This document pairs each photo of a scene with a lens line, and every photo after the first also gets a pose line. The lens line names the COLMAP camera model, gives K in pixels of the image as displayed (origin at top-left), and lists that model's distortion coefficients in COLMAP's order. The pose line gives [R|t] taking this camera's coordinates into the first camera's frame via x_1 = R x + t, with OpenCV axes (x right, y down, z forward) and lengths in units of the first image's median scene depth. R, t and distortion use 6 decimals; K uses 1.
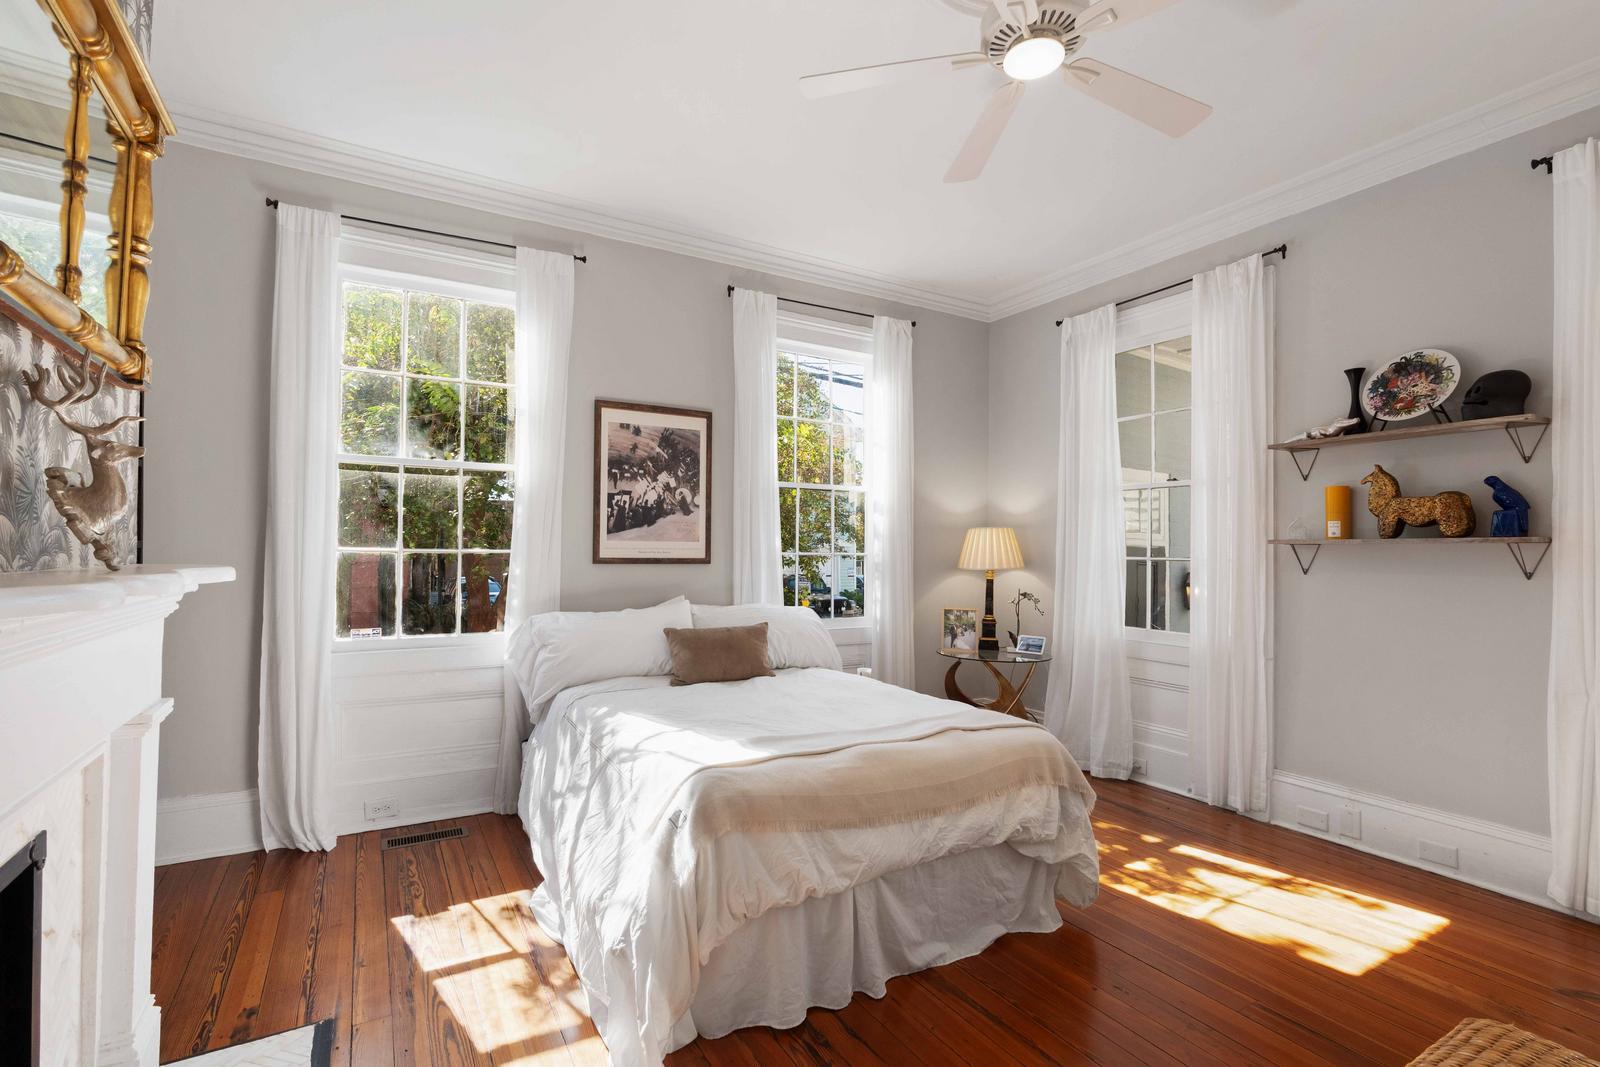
lens RADIAL K [[744.1, 0, 798.0], [0, 744.1, 537.6], [0, 0, 1]] dist [-0.003910, 0.000967]
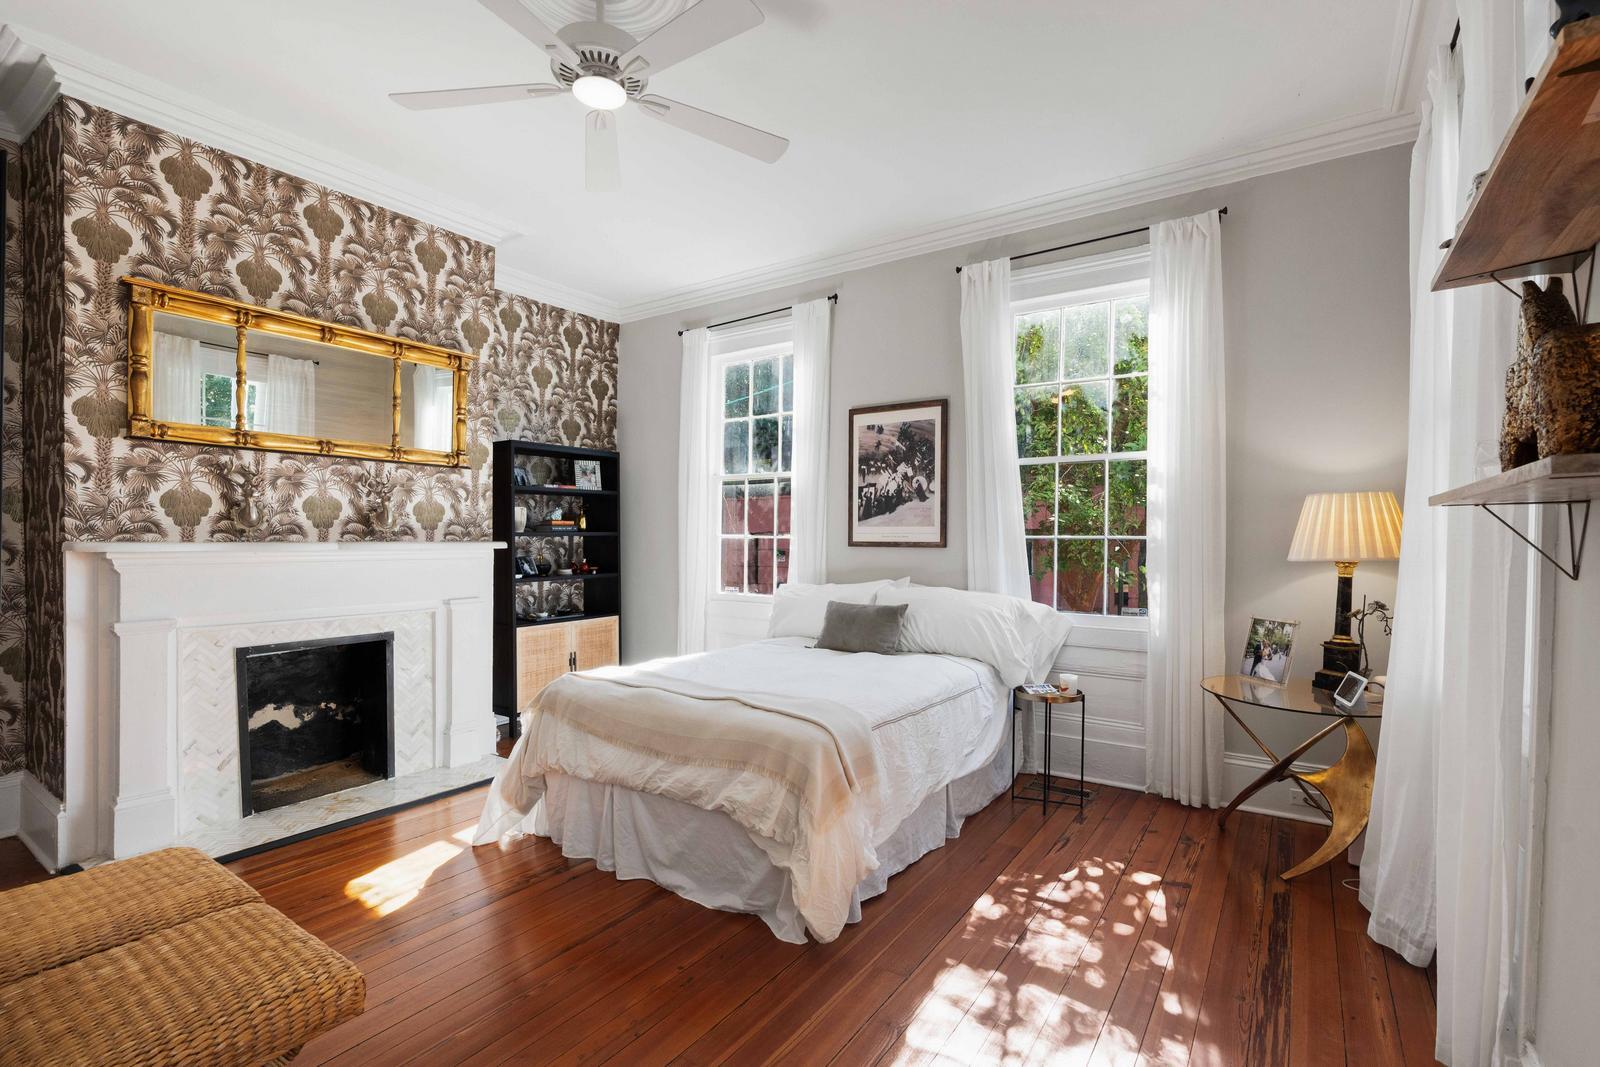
lens RADIAL K [[744.1, 0, 802.7], [0, 744.1, 541.2], [0, 0, 1]] dist [-0.003910, 0.000967]
pose [[0.424927, -0.002986, -0.905223, 0.756470], [0.016335, 0.999857, 0.004370, 0.019655], [0.905080, -0.016644, 0.424915, 0.406642]]
